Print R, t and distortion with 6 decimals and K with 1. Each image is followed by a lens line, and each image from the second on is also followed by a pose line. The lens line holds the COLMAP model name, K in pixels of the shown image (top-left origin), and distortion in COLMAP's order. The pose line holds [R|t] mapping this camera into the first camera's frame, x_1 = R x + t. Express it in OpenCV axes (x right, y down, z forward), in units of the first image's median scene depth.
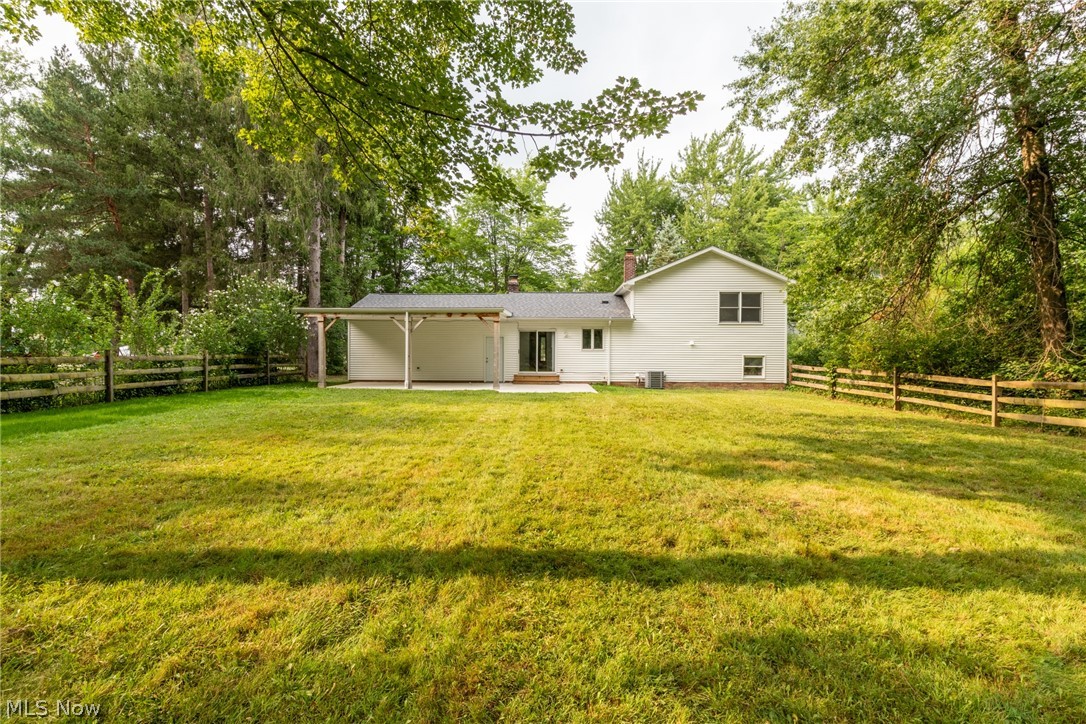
lens RADIAL K [[475.7, 0, 544.9], [0, 475.7, 361.5], [0, 0, 1]] dist [0.003468, -0.000584]
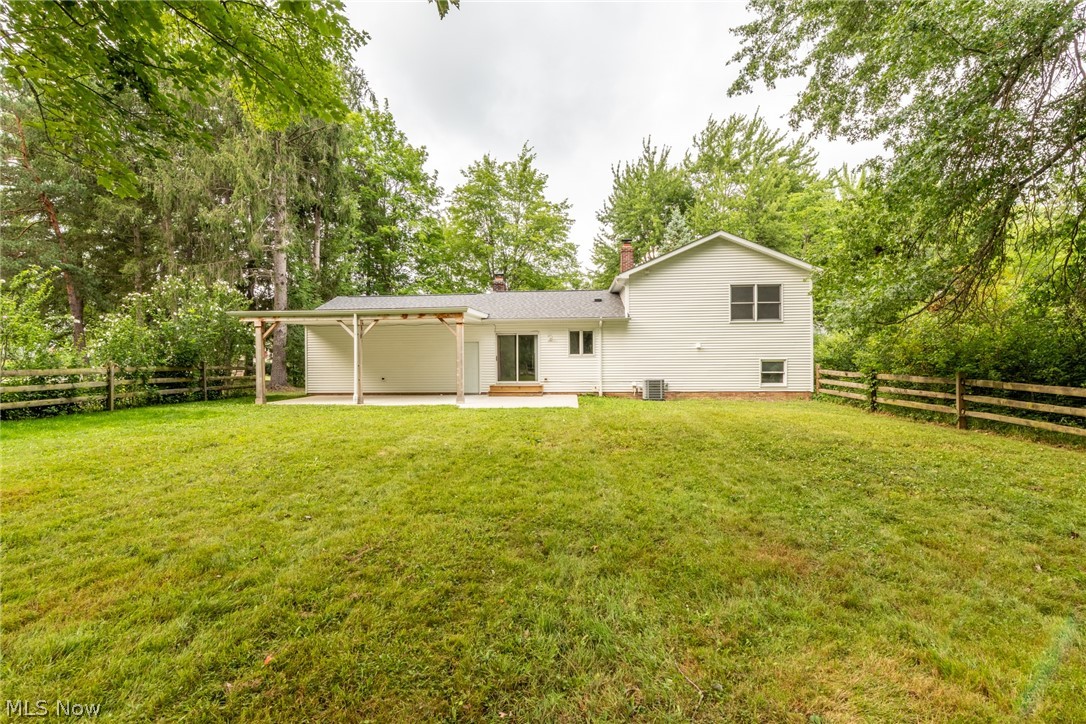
lens RADIAL K [[475.7, 0, 541.2], [0, 475.7, 361.7], [0, 0, 1]] dist [0.003468, -0.000584]
pose [[0.998611, -0.013157, -0.051029, 0.075788], [0.012520, 0.999840, -0.012770, -0.002948], [0.051189, 0.012114, 0.998616, 0.145183]]
